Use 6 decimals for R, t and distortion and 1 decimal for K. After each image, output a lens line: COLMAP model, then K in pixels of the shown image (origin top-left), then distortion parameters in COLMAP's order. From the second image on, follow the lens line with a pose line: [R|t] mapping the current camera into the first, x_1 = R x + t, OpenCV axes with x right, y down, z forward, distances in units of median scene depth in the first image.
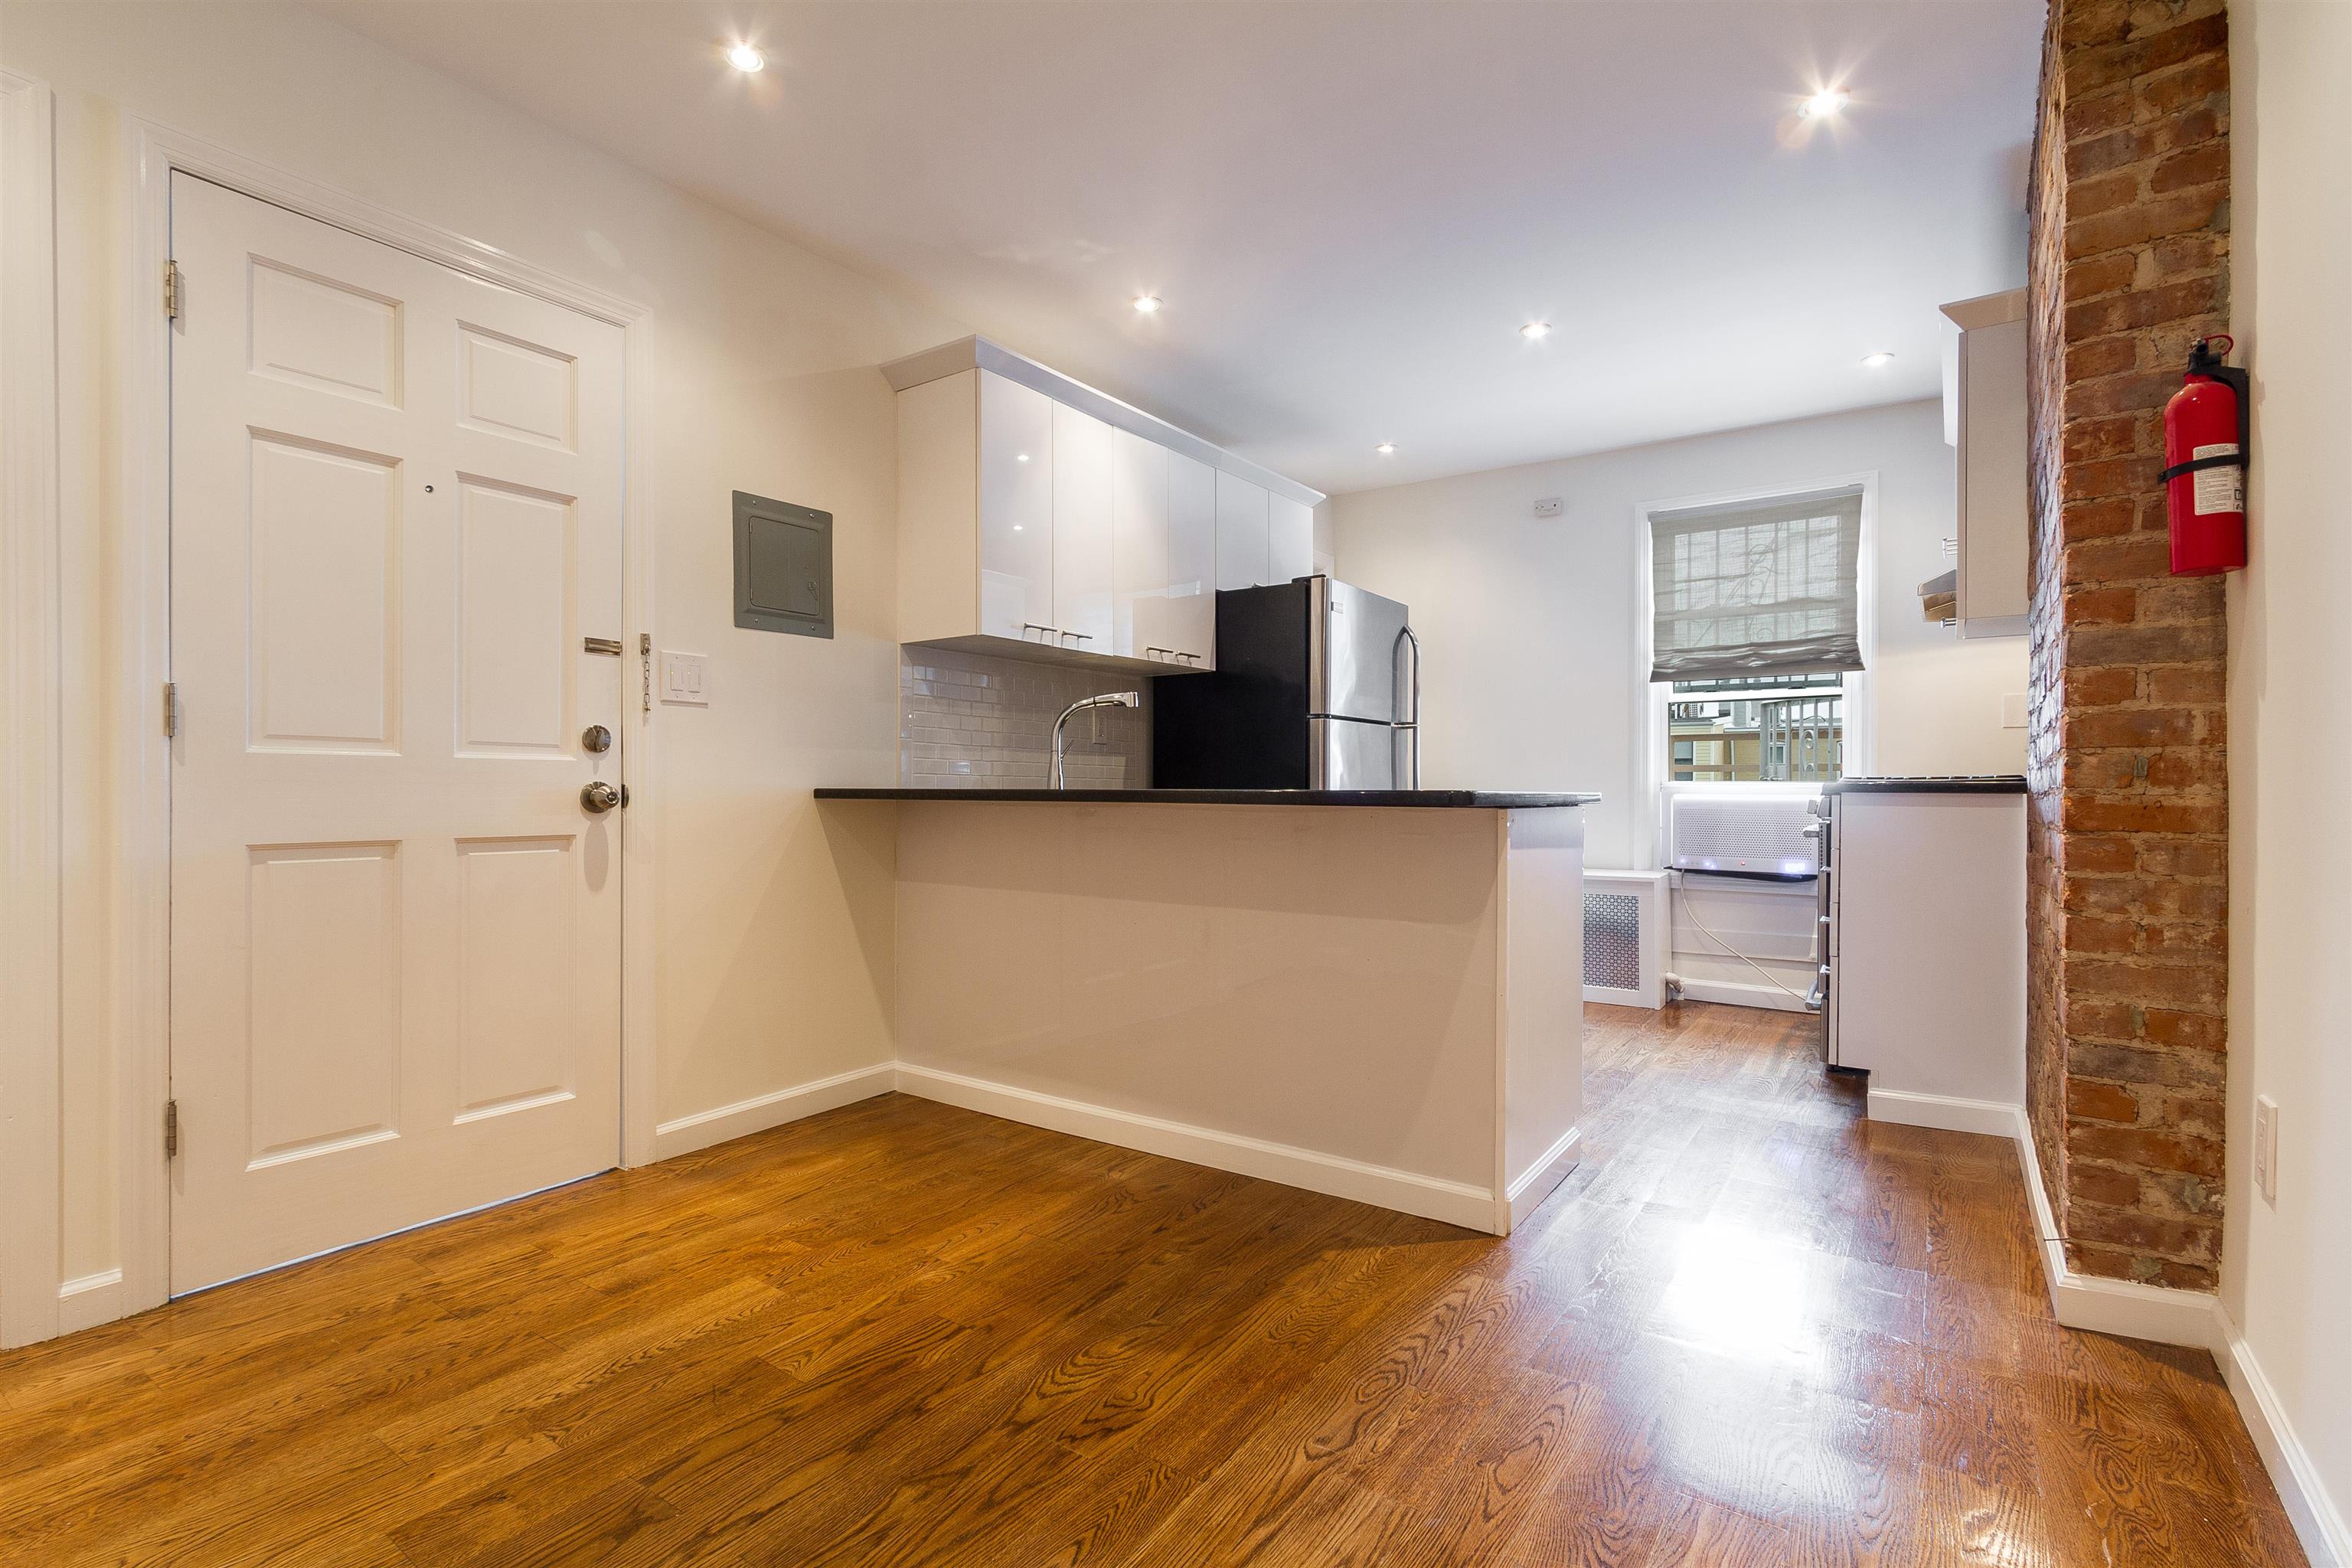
lens RADIAL K [[1083.9, 0, 1180.2], [0, 1083.9, 792.0], [0, 0, 1]] dist [0.001538, 0.000523]
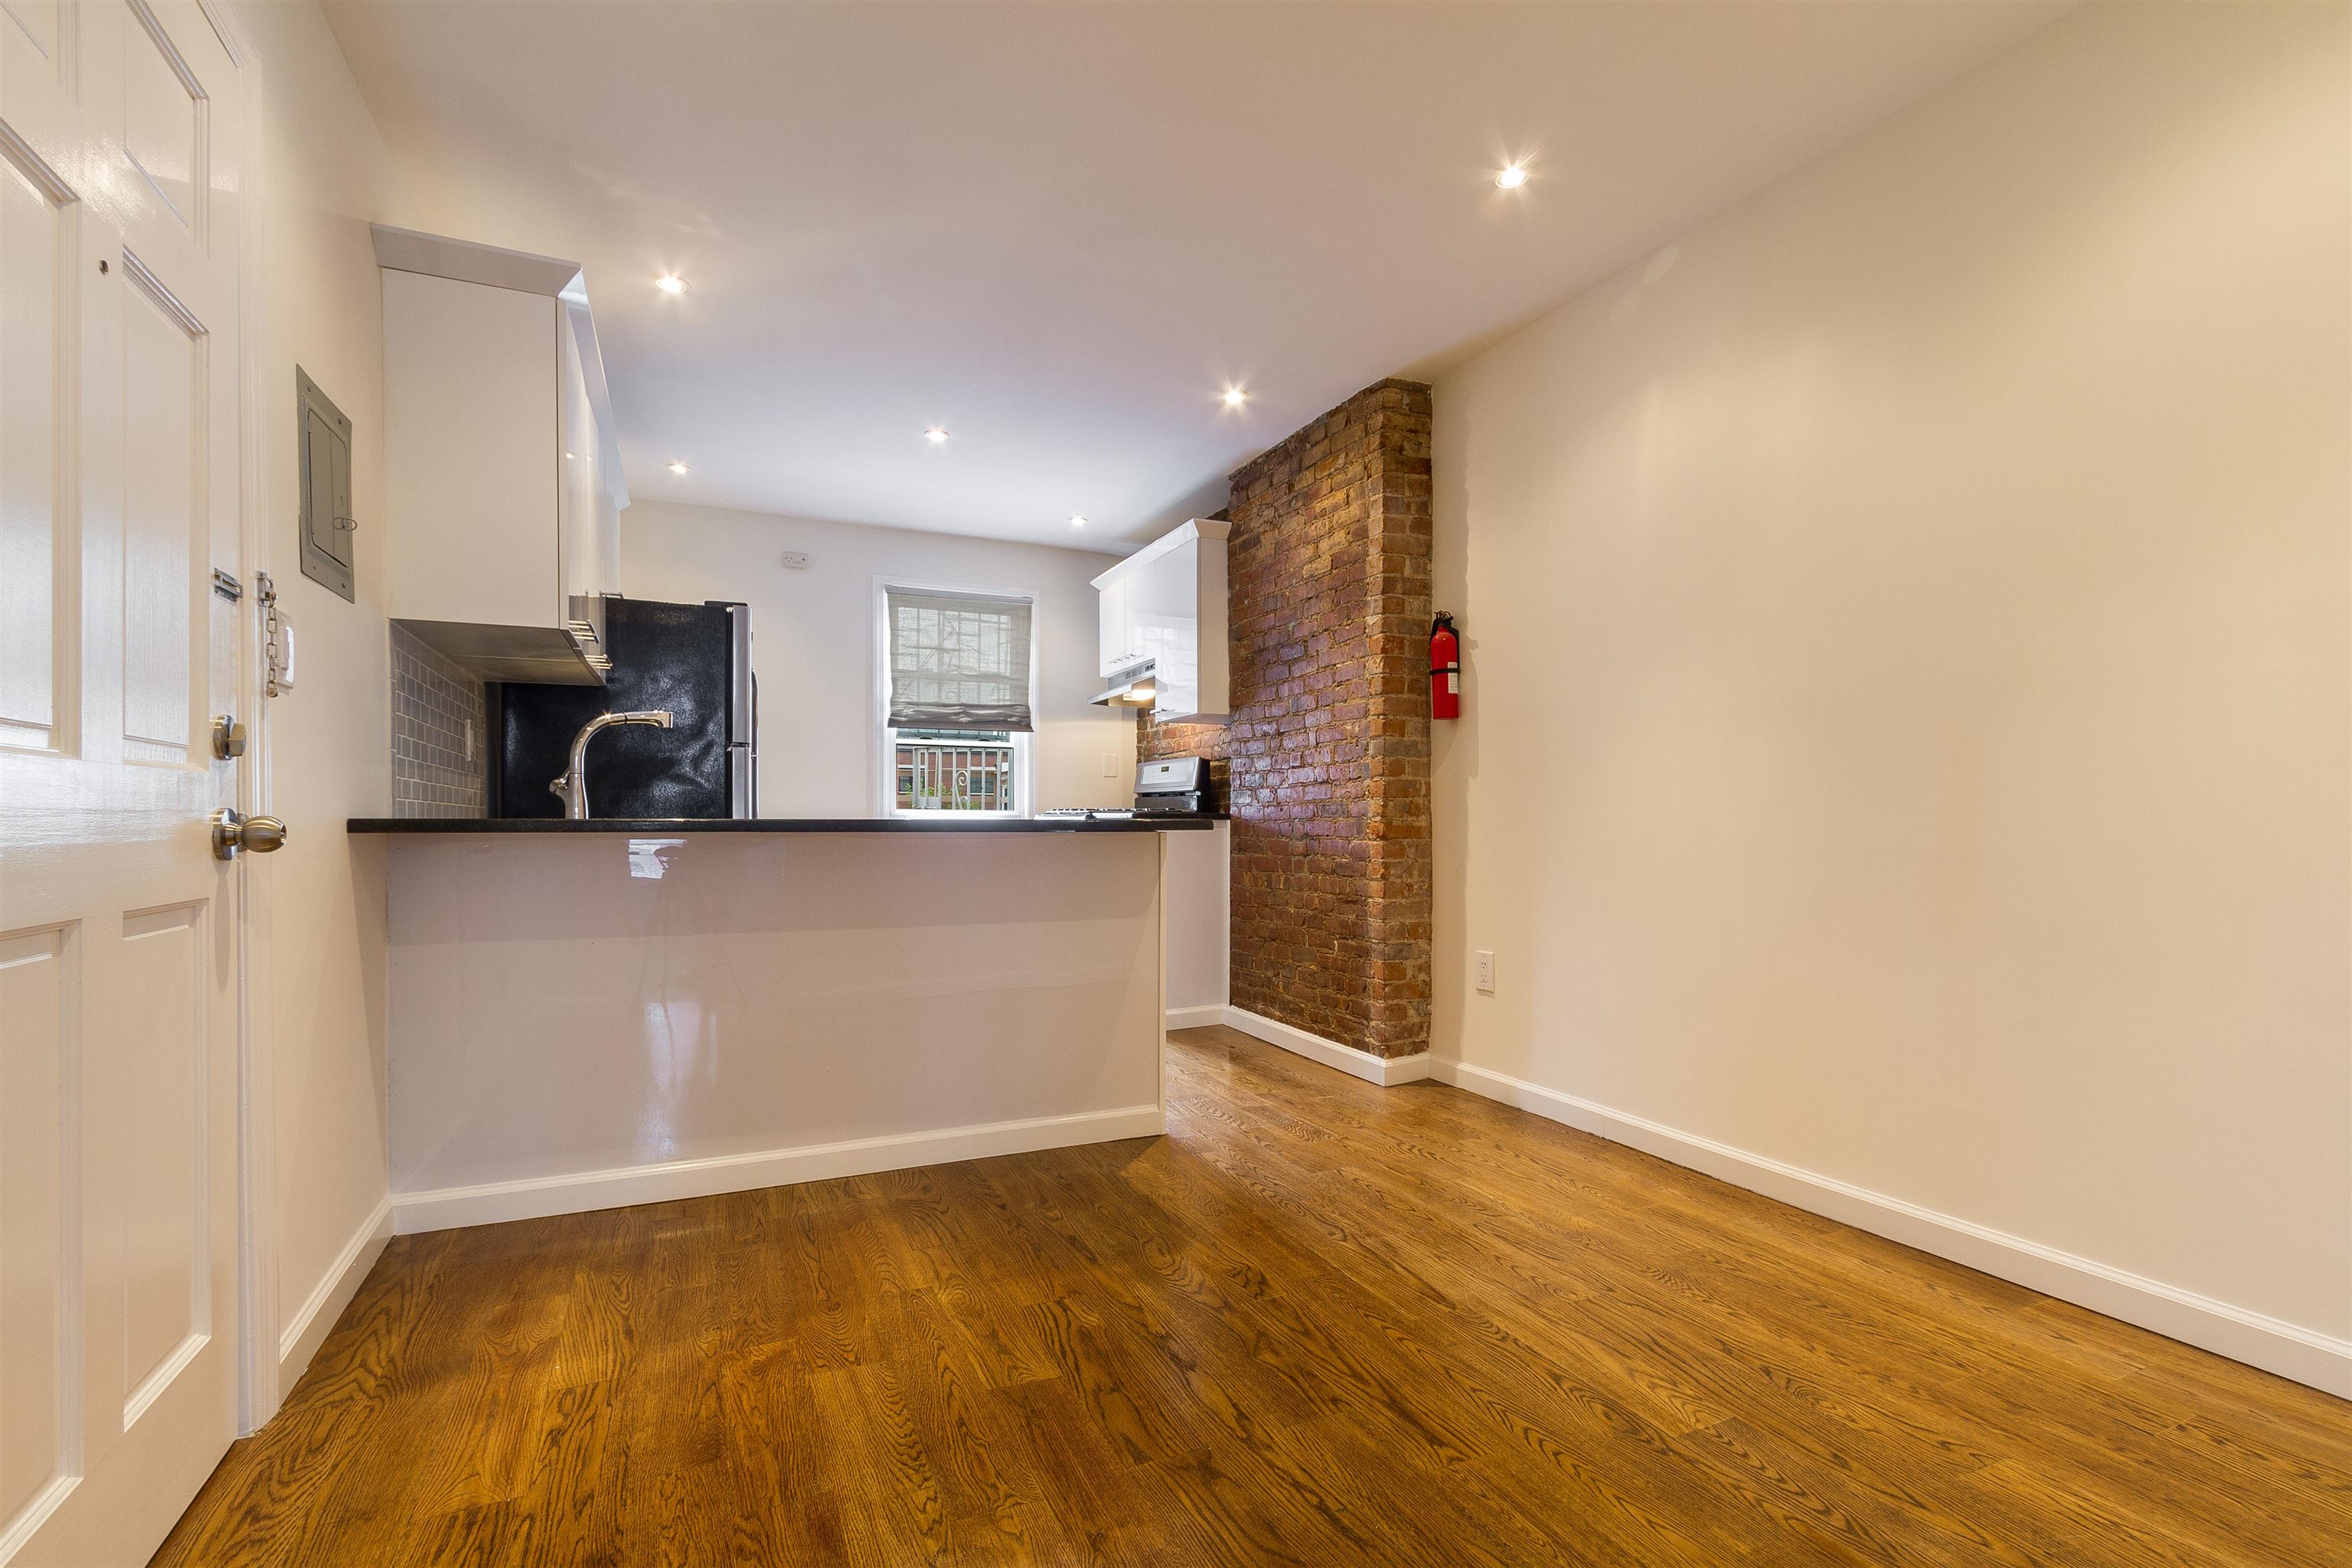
lens RADIAL K [[1083.9, 0, 1160.6], [0, 1083.9, 817.8], [0, 0, 1]] dist [0.001538, 0.000523]
pose [[0.511223, -0.001588, 0.859447, -1.013247], [0.002390, 0.999997, 0.000426, -0.004014], [-0.859445, 0.001836, 0.511225, 0.309209]]
